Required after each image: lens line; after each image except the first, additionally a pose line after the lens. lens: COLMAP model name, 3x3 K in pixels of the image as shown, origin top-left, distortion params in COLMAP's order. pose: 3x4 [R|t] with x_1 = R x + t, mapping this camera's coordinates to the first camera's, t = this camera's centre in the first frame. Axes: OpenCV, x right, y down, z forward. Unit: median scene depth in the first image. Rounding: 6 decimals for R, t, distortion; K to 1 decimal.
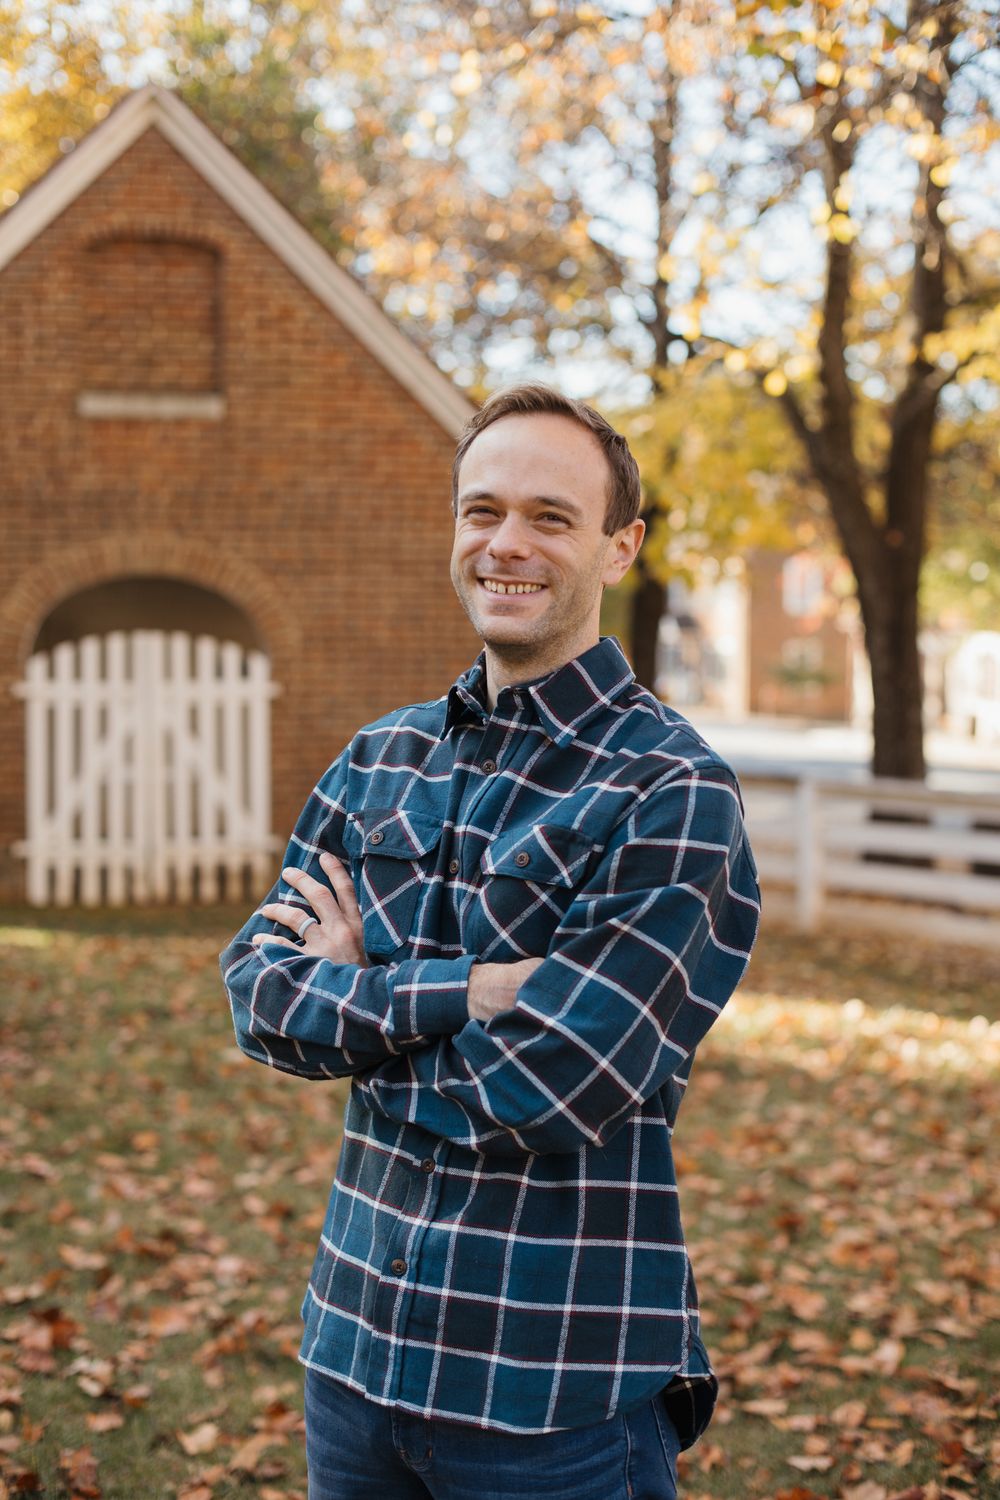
lens RADIAL K [[2240.2, 0, 500.0], [0, 2240.2, 750.0], [0, 0, 1]] dist [-0.172559, 0.216877]
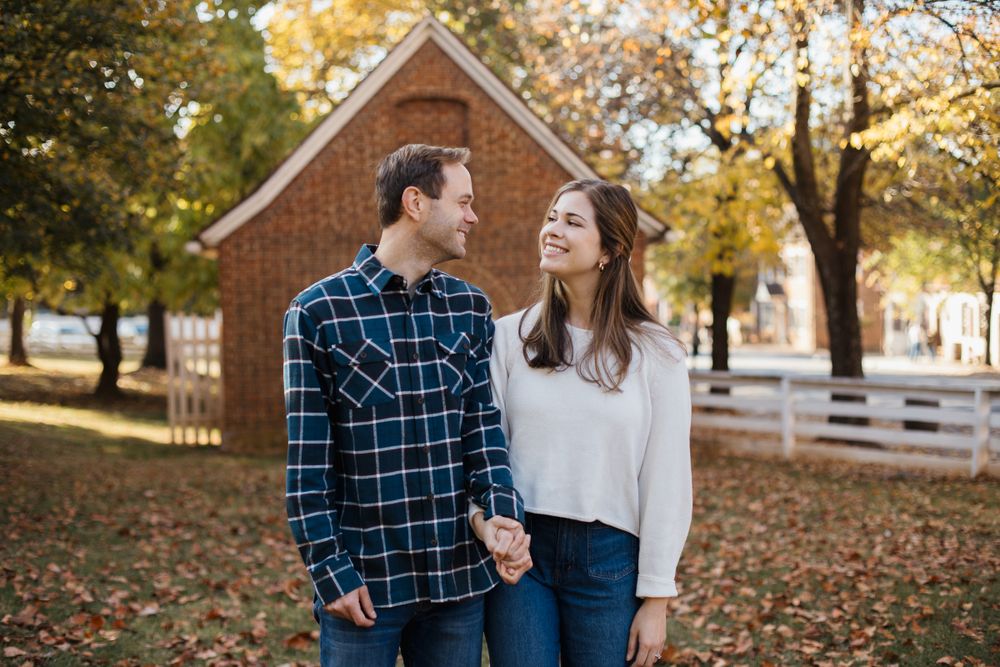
lens RADIAL K [[1493.4, 0, 500.0], [0, 1493.4, 333.5], [0, 0, 1]] dist [-0.172559, 0.216877]
pose [[0.994301, -0.025351, -0.103548, 0.028132], [0.022087, 0.999226, -0.032548, 0.011241], [0.104293, 0.030076, 0.994092, -0.253588]]
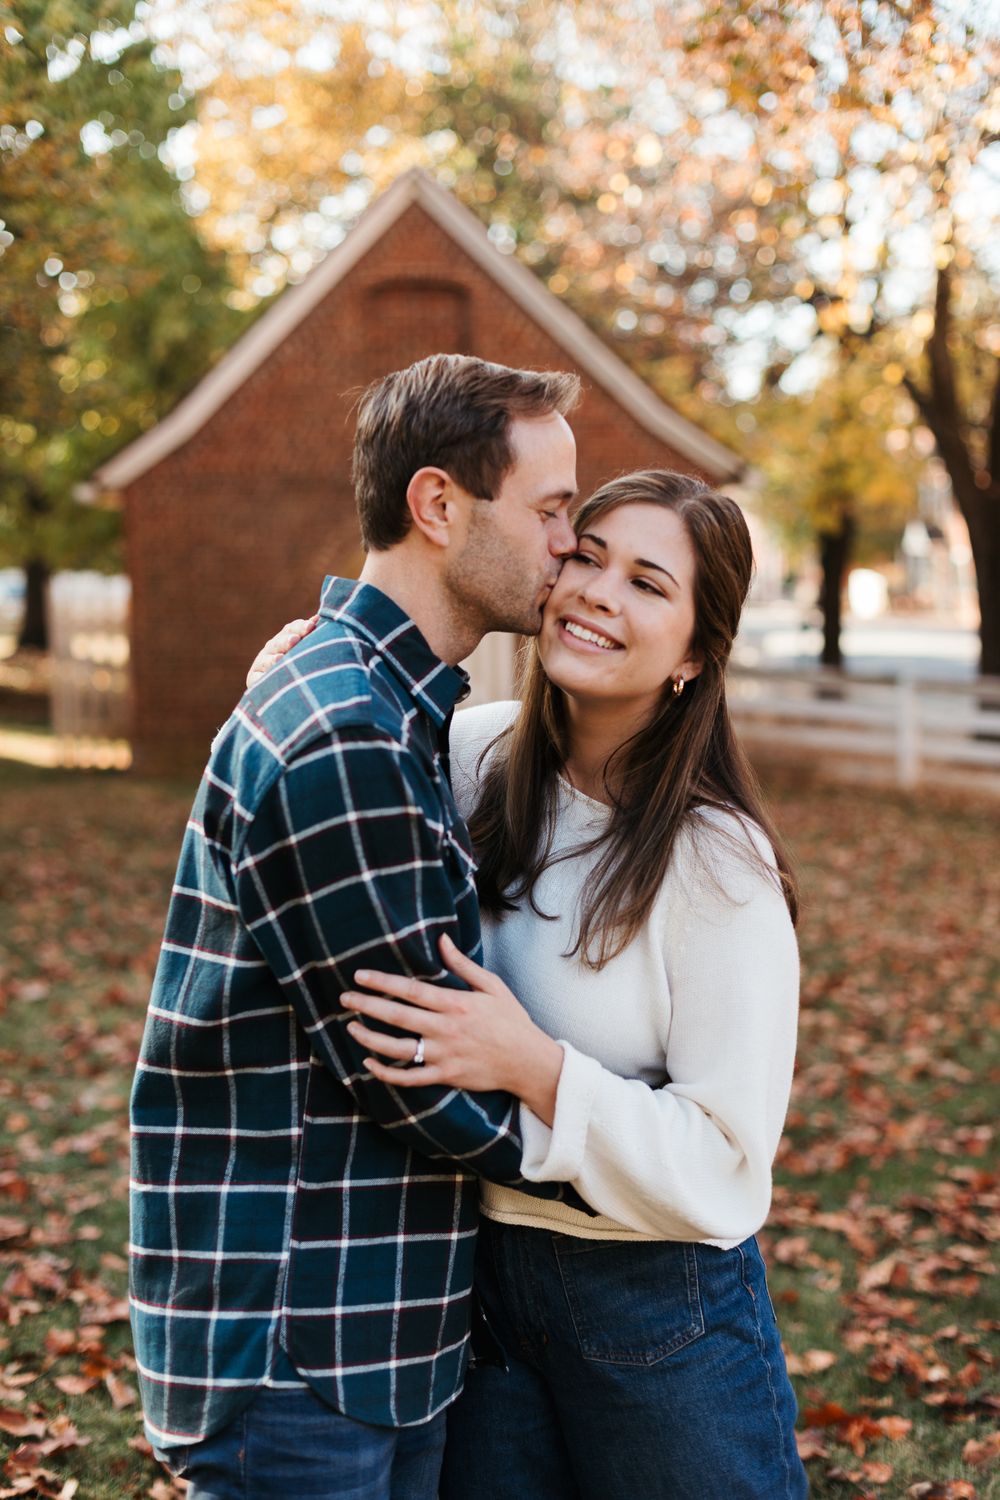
lens RADIAL K [[2197.9, 0, 500.0], [0, 2197.9, 750.0], [0, 0, 1]] dist [-0.011257, -0.063020]
pose [[0.992213, -0.013765, -0.123789, 0.056262], [0.018817, 0.999033, 0.039738, -0.000689], [0.123123, -0.041758, 0.991513, -0.340620]]
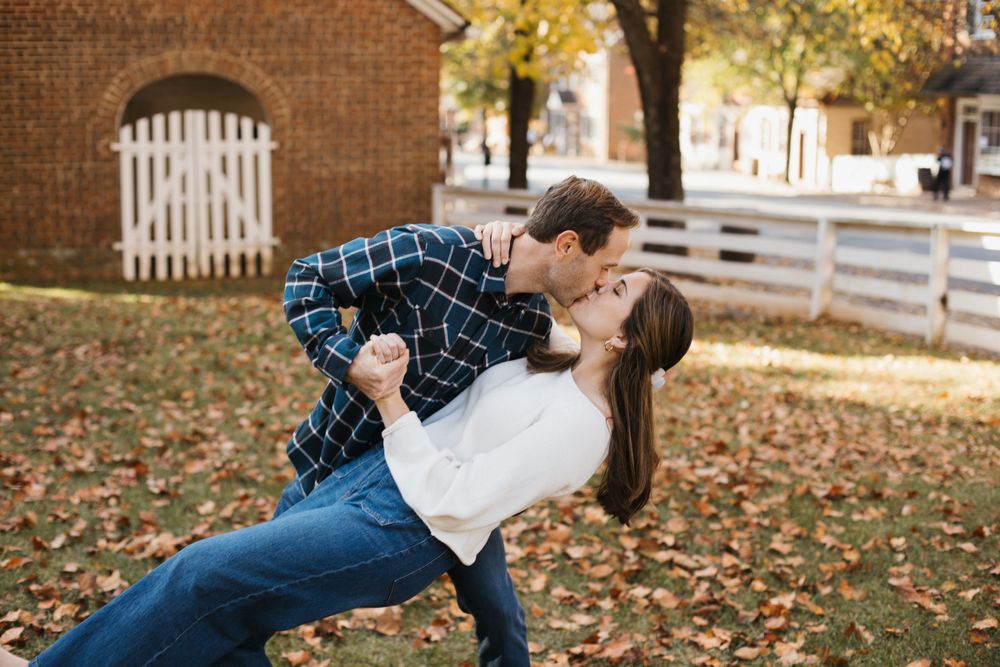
lens RADIAL K [[1493.4, 0, 500.0], [0, 1493.4, 333.5], [0, 0, 1]] dist [-0.172559, 0.216877]
pose [[0.999171, -0.008225, 0.039861, 0.018347], [0.004198, 0.994971, 0.100072, 0.001603], [-0.040483, -0.099821, 0.994181, -0.082514]]
